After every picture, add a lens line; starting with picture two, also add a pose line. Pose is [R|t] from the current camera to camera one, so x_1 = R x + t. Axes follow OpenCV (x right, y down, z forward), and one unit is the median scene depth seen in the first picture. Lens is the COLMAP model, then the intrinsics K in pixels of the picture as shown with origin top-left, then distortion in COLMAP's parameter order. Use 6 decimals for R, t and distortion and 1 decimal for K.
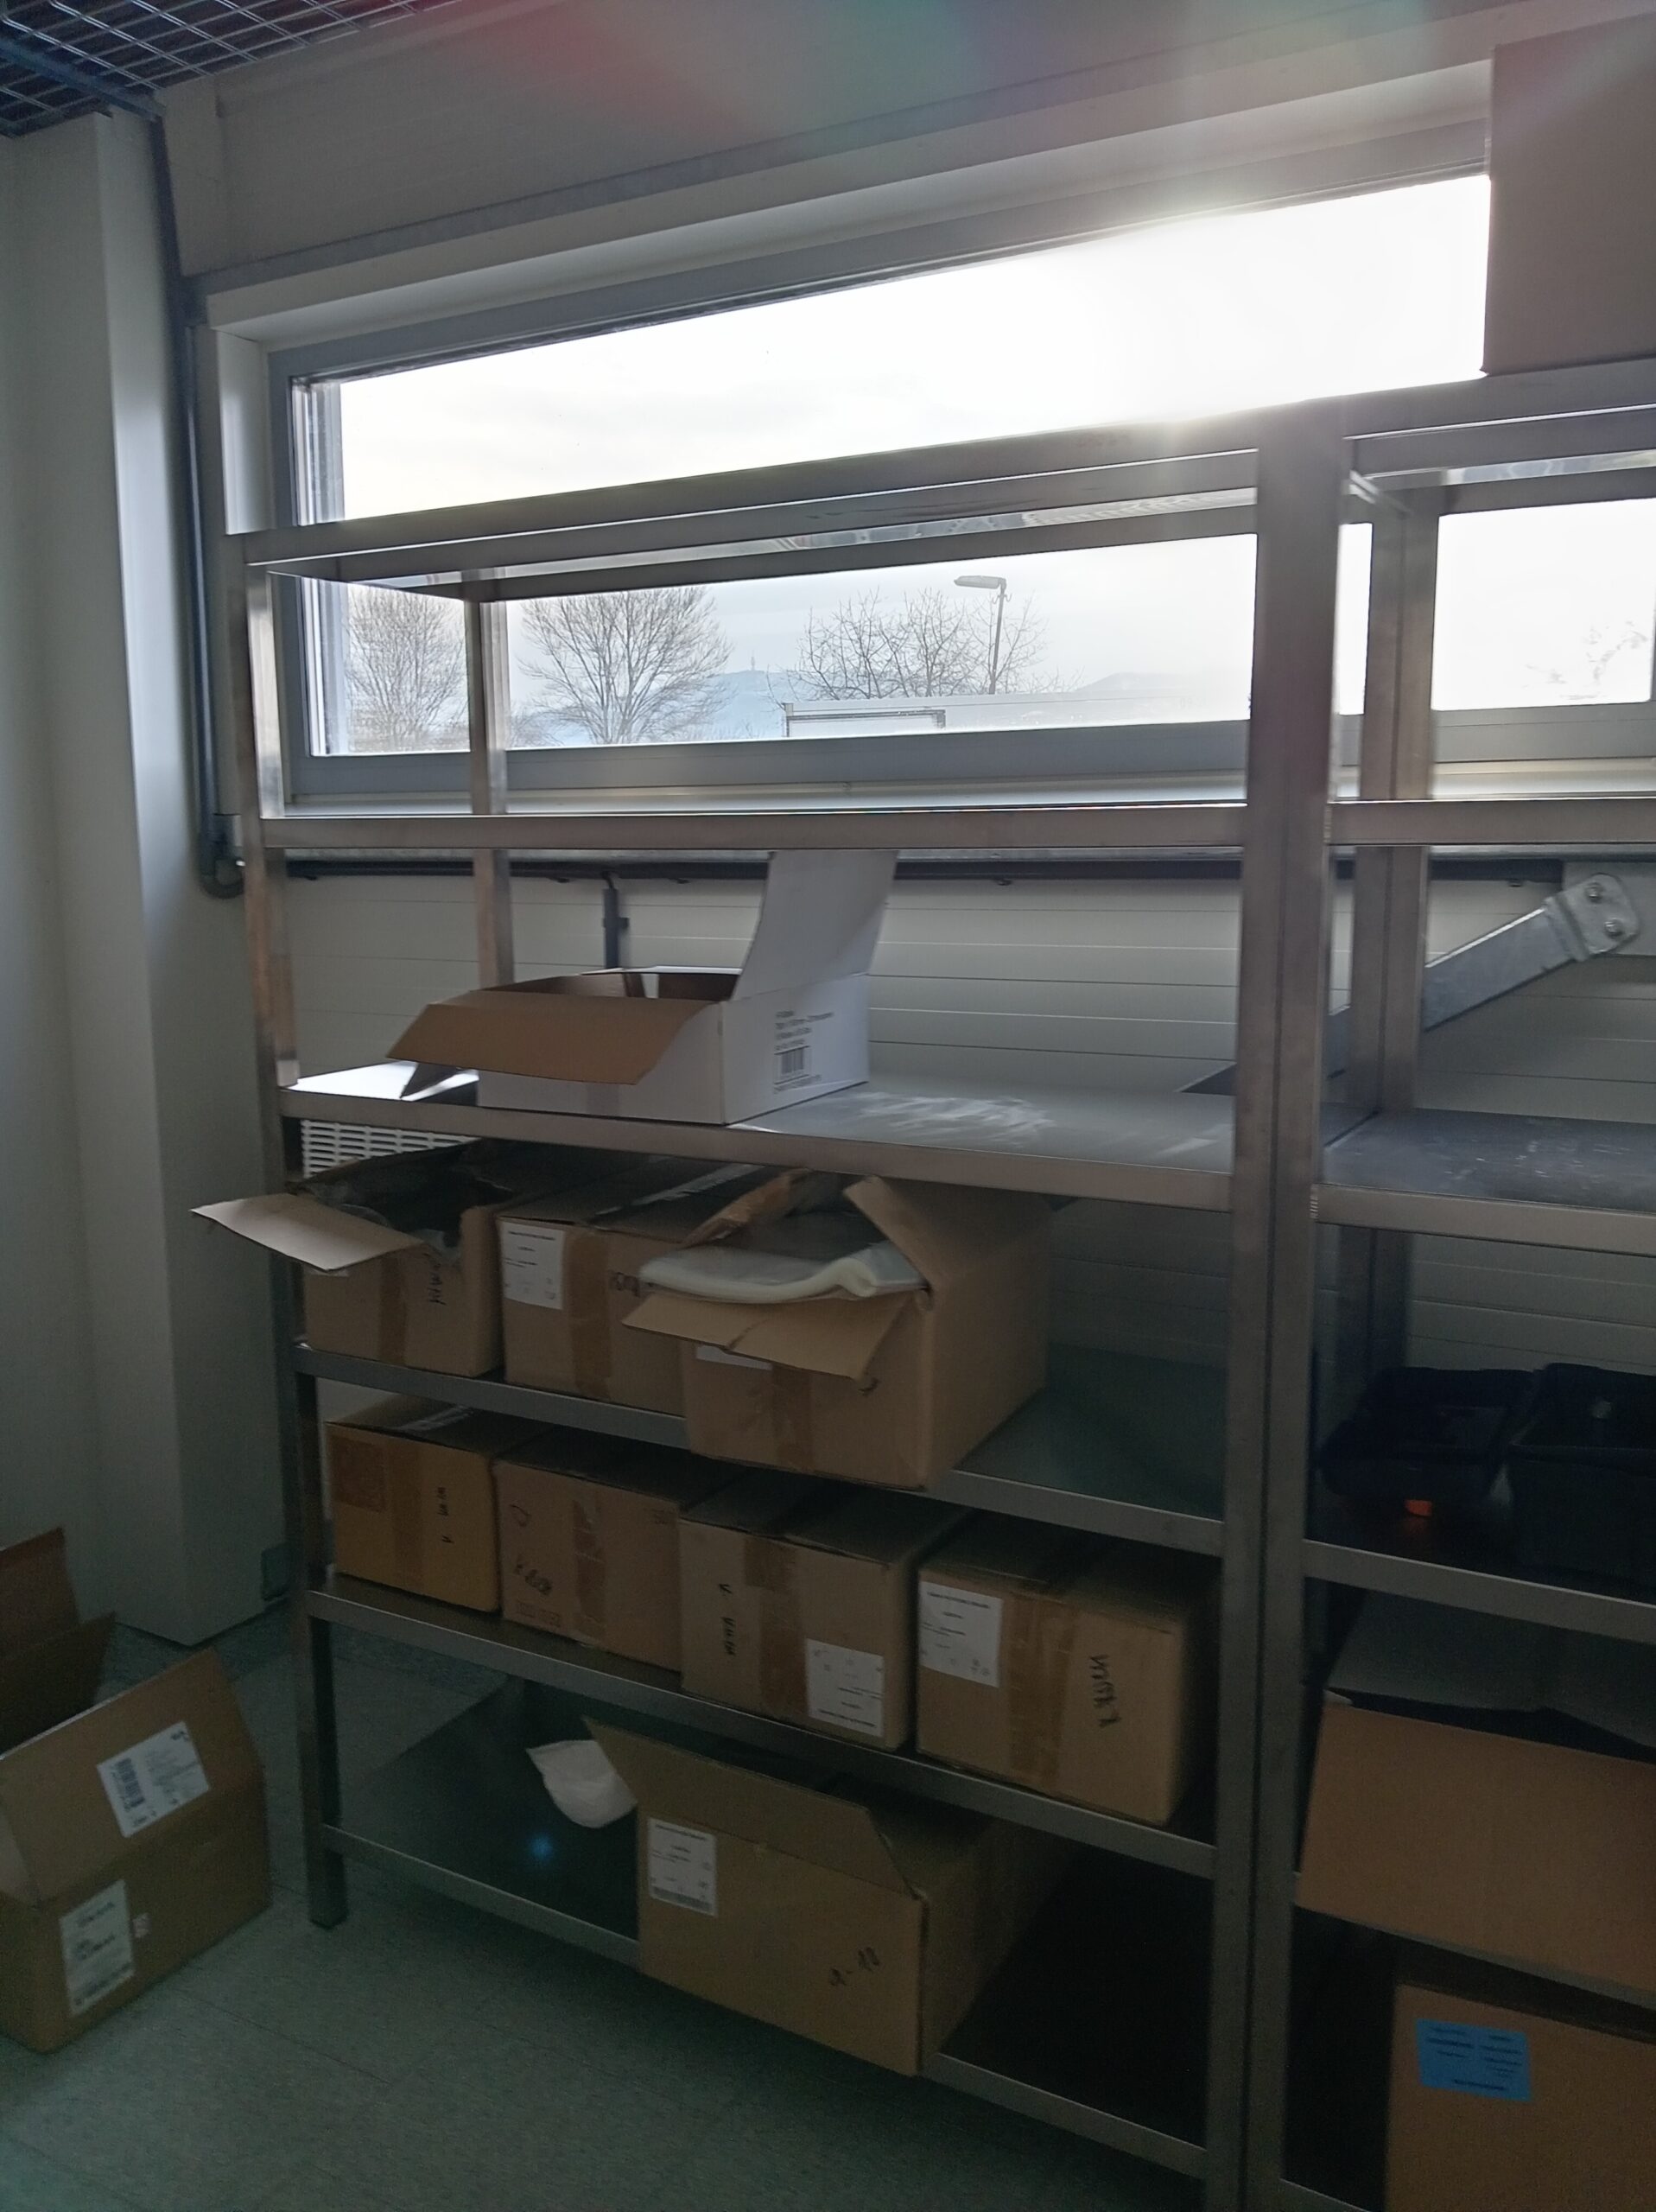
lens RADIAL K [[1712.0, 0, 832.1], [0, 1712.0, 1075.8], [0, 0, 1]] dist [0.061996, -0.130263]
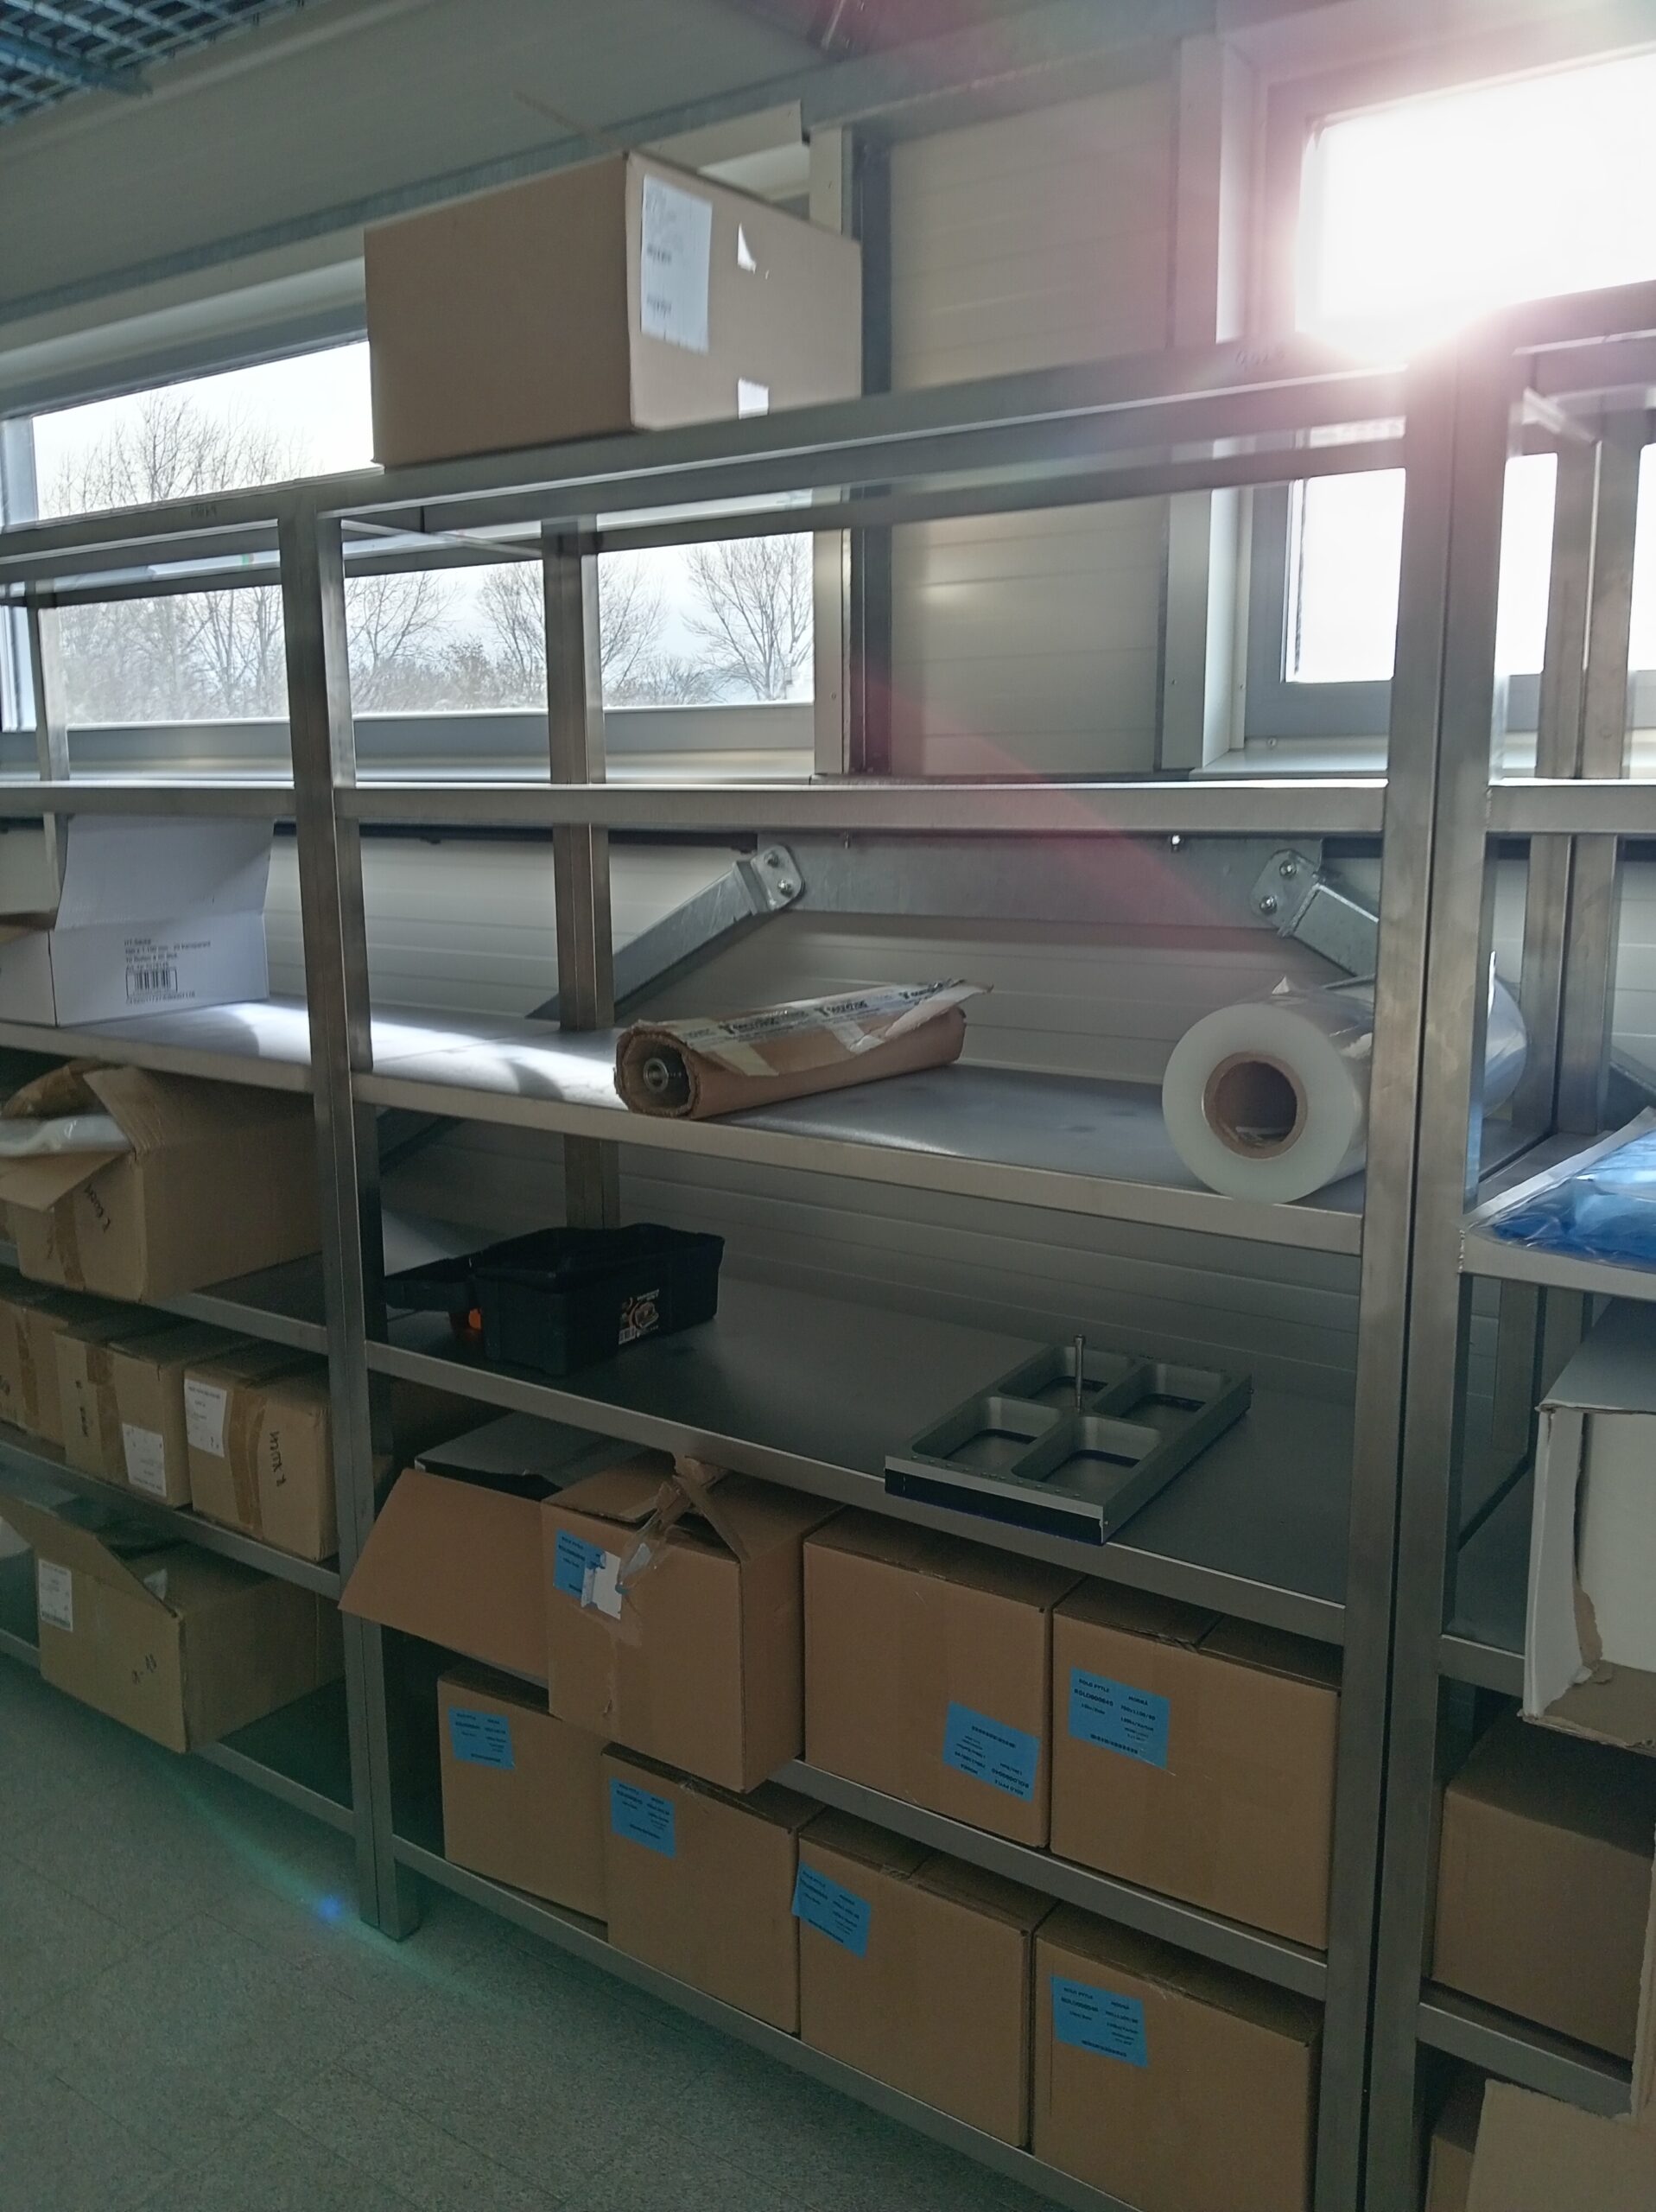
lens RADIAL K [[1750.1, 0, 910.3], [0, 1750.1, 1092.4], [0, 0, 1]] dist [0.053324, -0.146075]
pose [[0.995666, 0.028533, -0.088519, 0.671195], [-0.025944, 0.999205, 0.030263, 0.021537], [0.089312, -0.027835, 0.995615, -0.256695]]
